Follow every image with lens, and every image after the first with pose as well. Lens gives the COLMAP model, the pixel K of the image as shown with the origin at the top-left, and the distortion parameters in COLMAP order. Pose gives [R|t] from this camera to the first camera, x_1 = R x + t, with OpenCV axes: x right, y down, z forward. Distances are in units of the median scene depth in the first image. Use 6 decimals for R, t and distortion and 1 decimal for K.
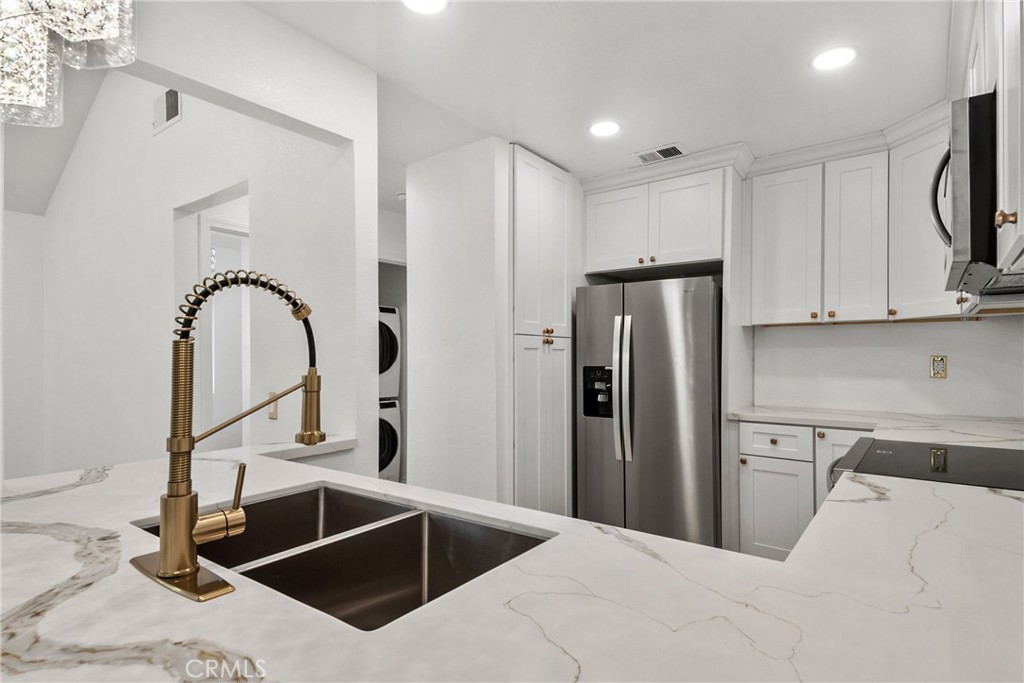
lens RADIAL K [[533.0, 0, 516.7], [0, 533.0, 355.8], [0, 0, 1]] dist [0.074824, -0.050053]
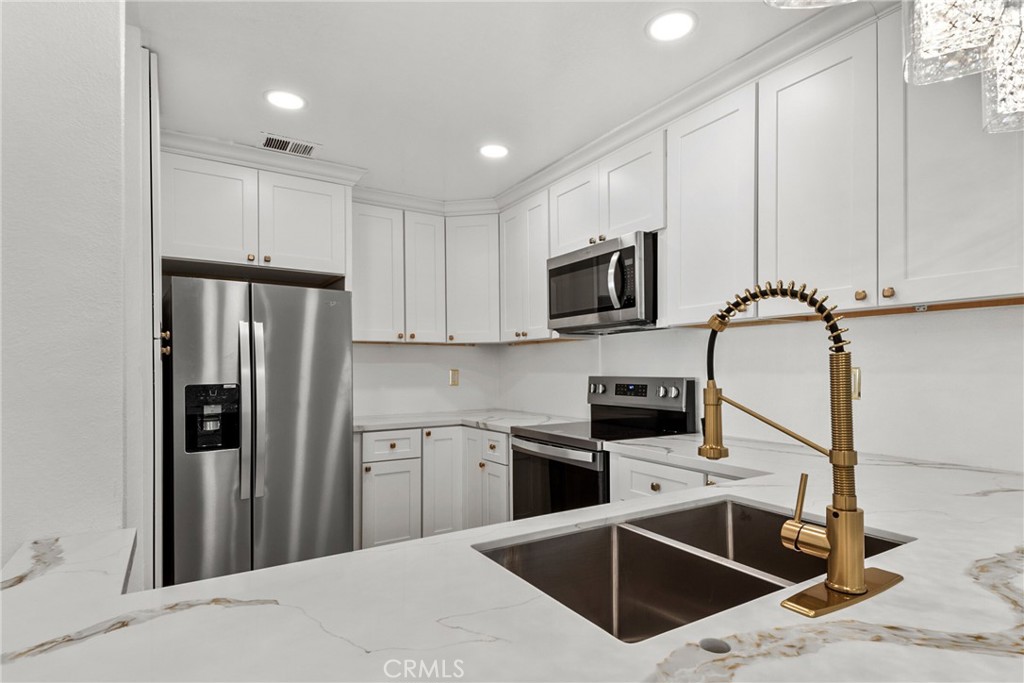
lens RADIAL K [[541.3, 0, 529.9], [0, 541.3, 366.0], [0, 0, 1]] dist [0.078643, -0.054040]
pose [[0.347539, 0.004199, 0.937656, -0.508740], [0.004603, 0.999970, -0.006185, 0.000014], [-0.937654, 0.006466, 0.347509, 0.343732]]
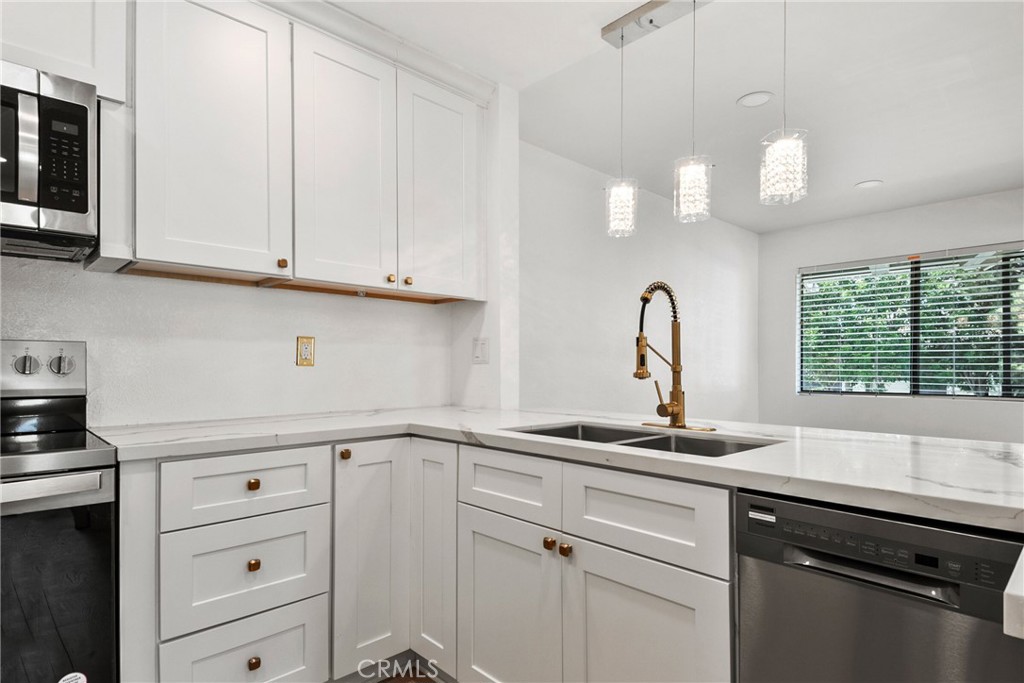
lens RADIAL K [[541.3, 0, 529.9], [0, 541.3, 366.0], [0, 0, 1]] dist [0.078643, -0.054040]
pose [[-0.989209, 0.002991, 0.146481, -0.106497], [0.003221, 0.999994, 0.001333, 0.043067], [-0.146476, 0.001790, -0.989213, 0.951114]]
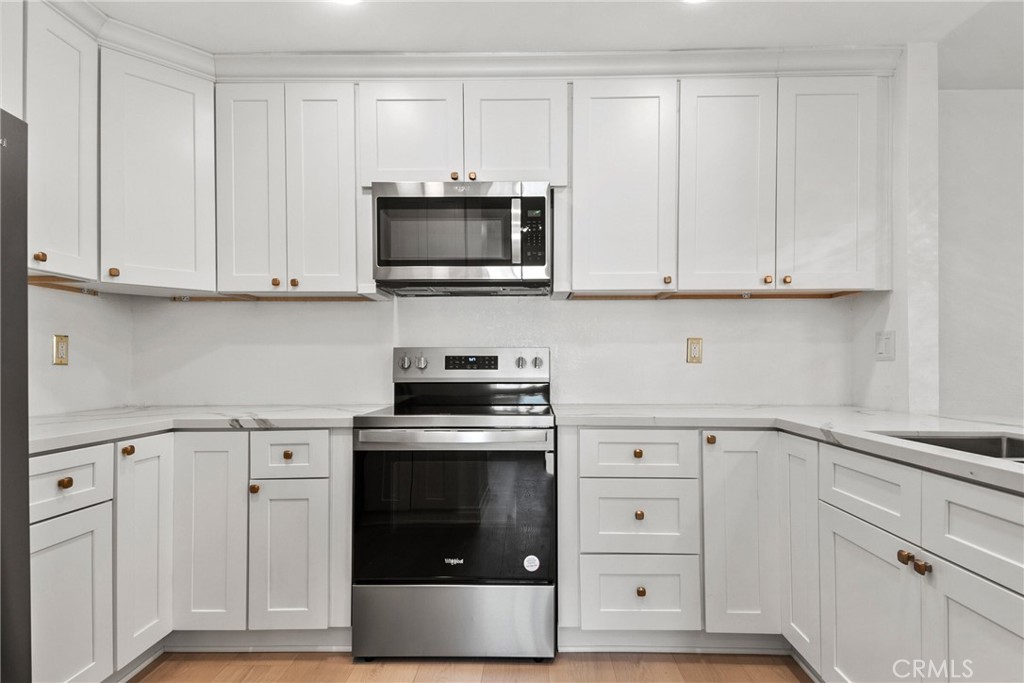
lens RADIAL K [[541.3, 0, 529.9], [0, 541.3, 366.0], [0, 0, 1]] dist [0.078643, -0.054040]
pose [[-0.593929, -0.001443, 0.804516, -0.246990], [0.003343, 0.999985, 0.004262, 0.042876], [-0.804510, 0.005221, -0.593916, 0.985816]]
